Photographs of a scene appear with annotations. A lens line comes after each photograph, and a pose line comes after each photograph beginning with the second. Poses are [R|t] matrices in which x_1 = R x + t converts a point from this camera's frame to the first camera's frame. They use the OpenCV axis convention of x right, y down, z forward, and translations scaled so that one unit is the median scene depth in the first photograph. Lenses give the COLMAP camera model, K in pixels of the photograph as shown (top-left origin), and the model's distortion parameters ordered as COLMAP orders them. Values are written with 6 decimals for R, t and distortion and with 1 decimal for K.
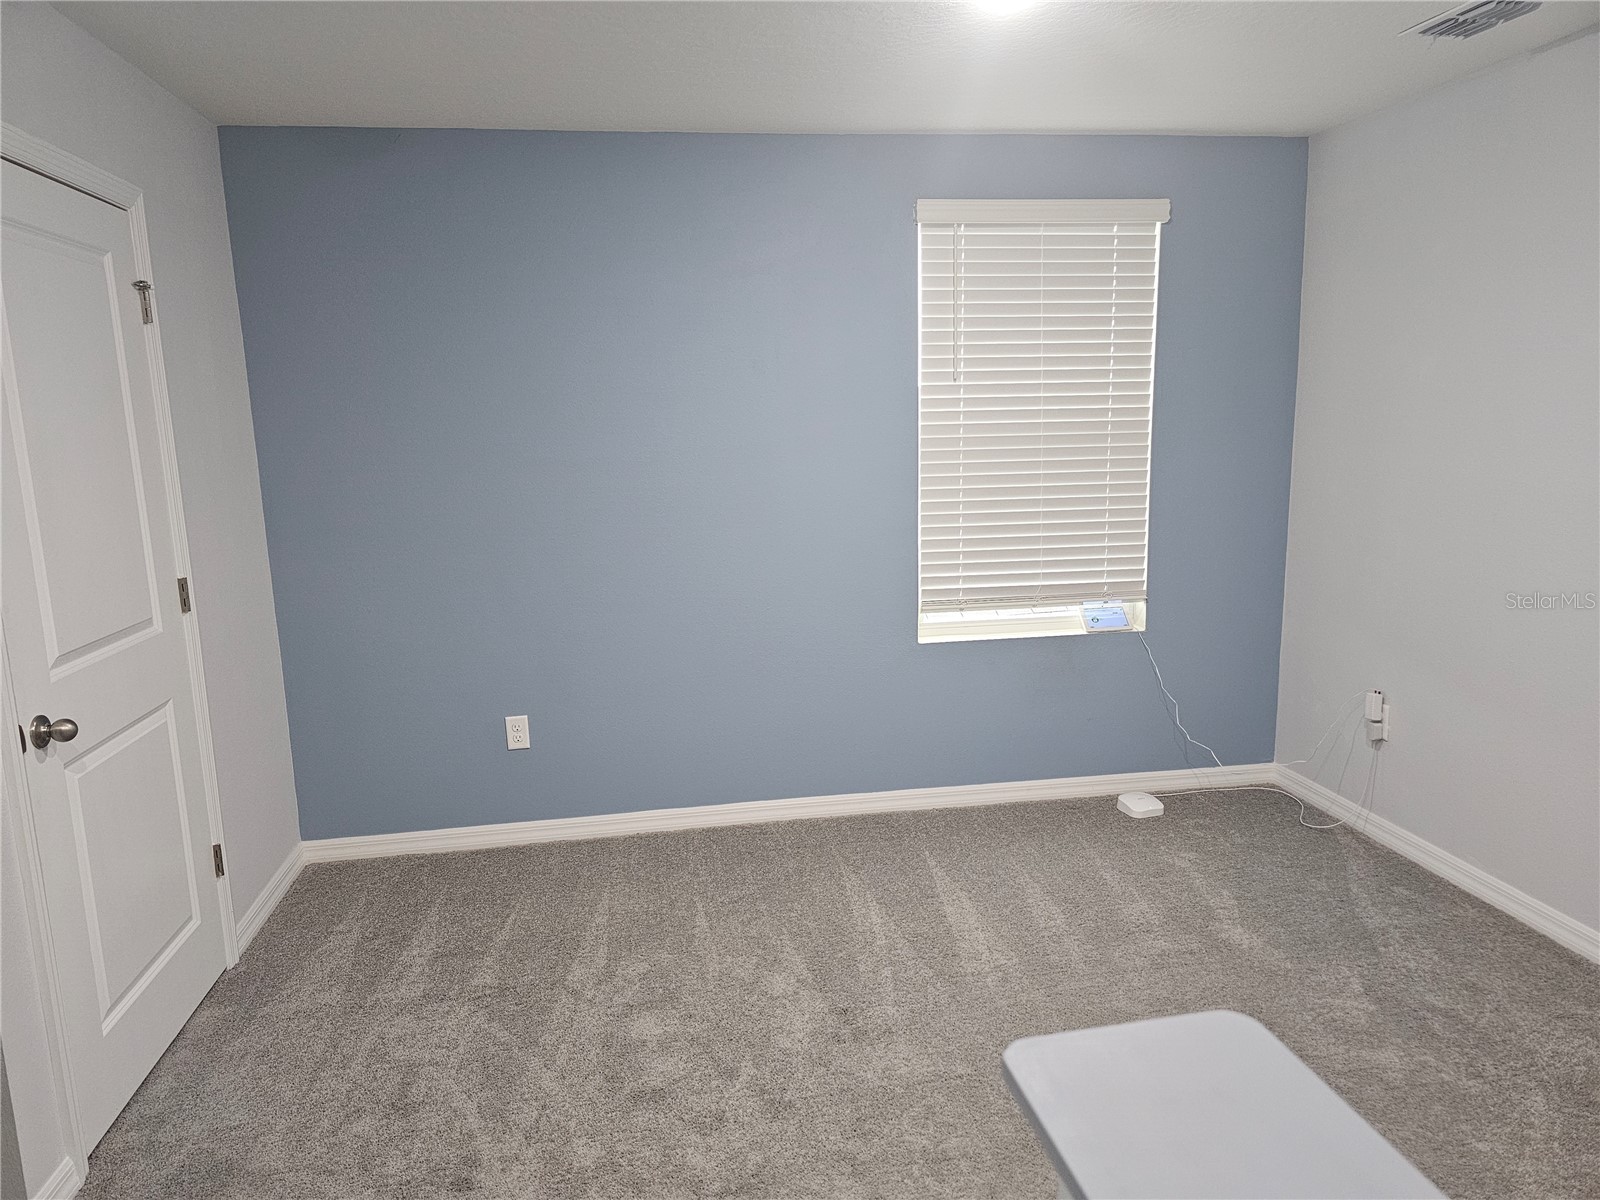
lens RADIAL K [[1051.0, 0, 801.8], [0, 1051.0, 532.1], [0, 0, 1]] dist [0.074190, -0.051926]
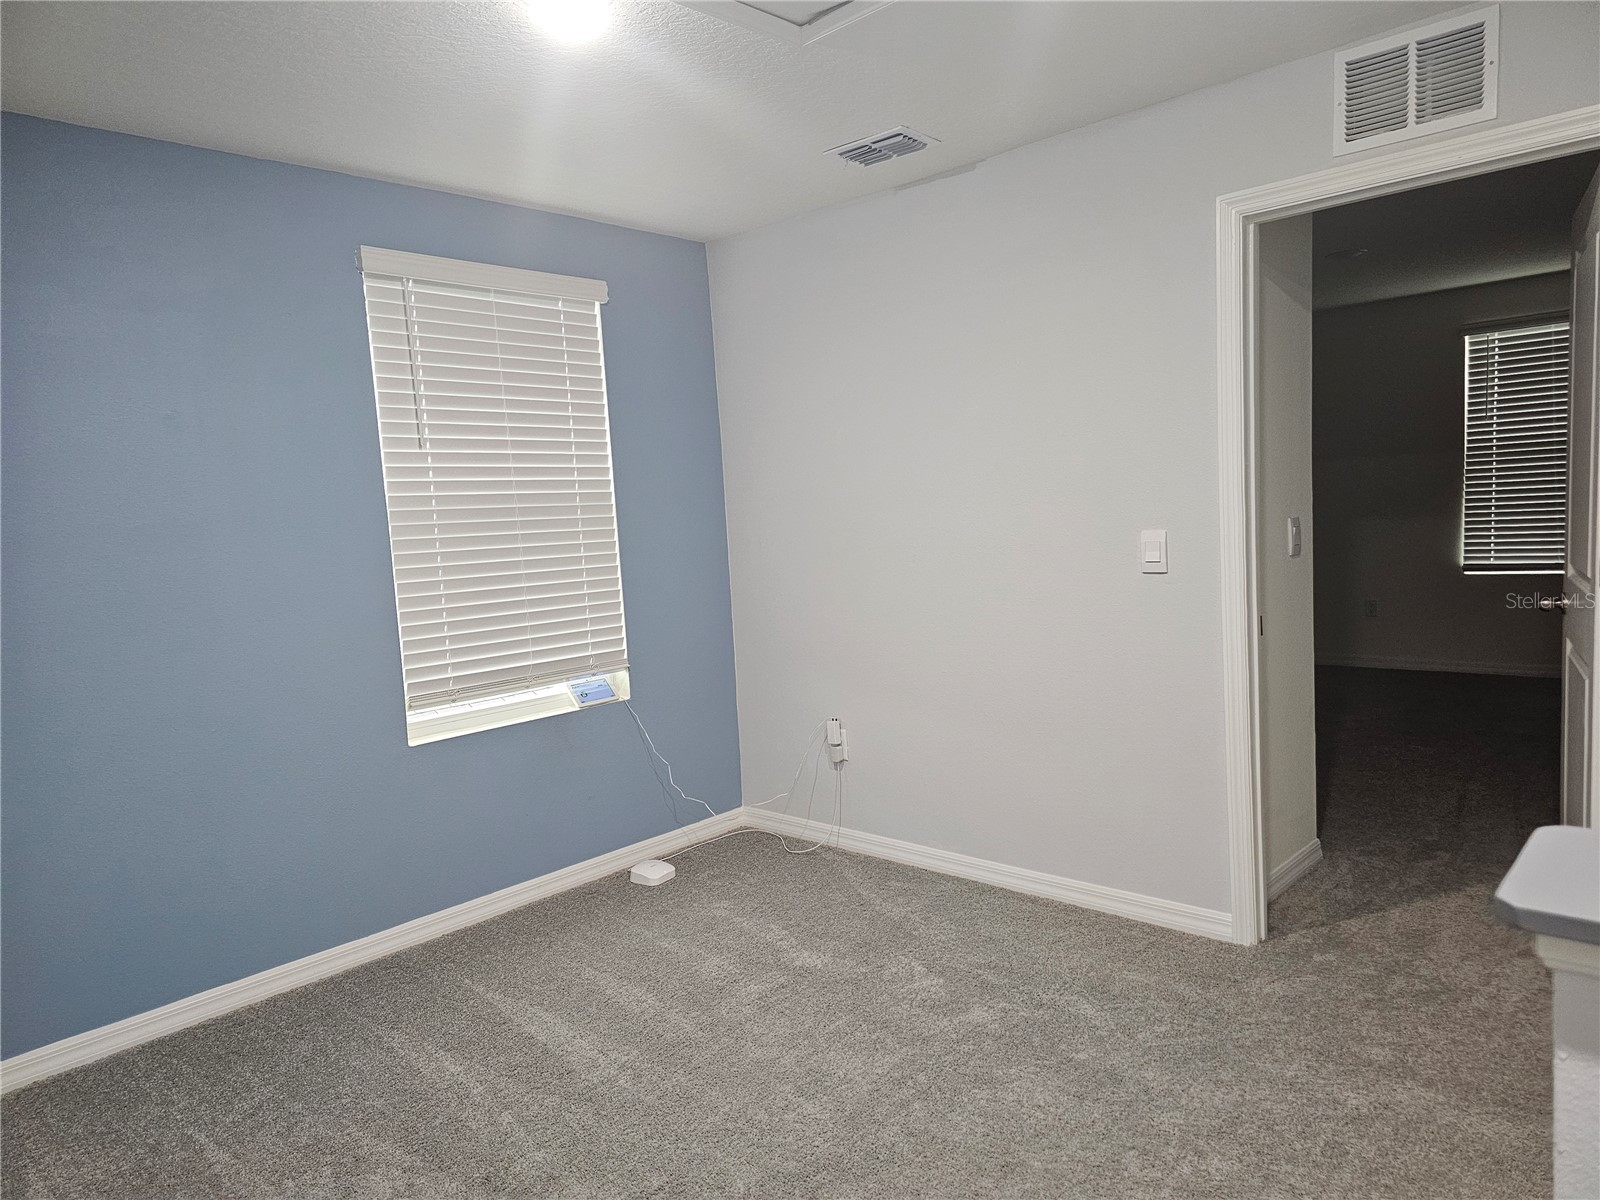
lens RADIAL K [[1052.4, 0, 797.0], [0, 1052.4, 556.0], [0, 0, 1]] dist [0.082026, -0.062131]
pose [[0.802123, -0.051581, 0.594927, -0.145330], [0.101783, 0.993494, -0.051094, 0.027382], [-0.588420, 0.101537, 0.802154, 0.095592]]
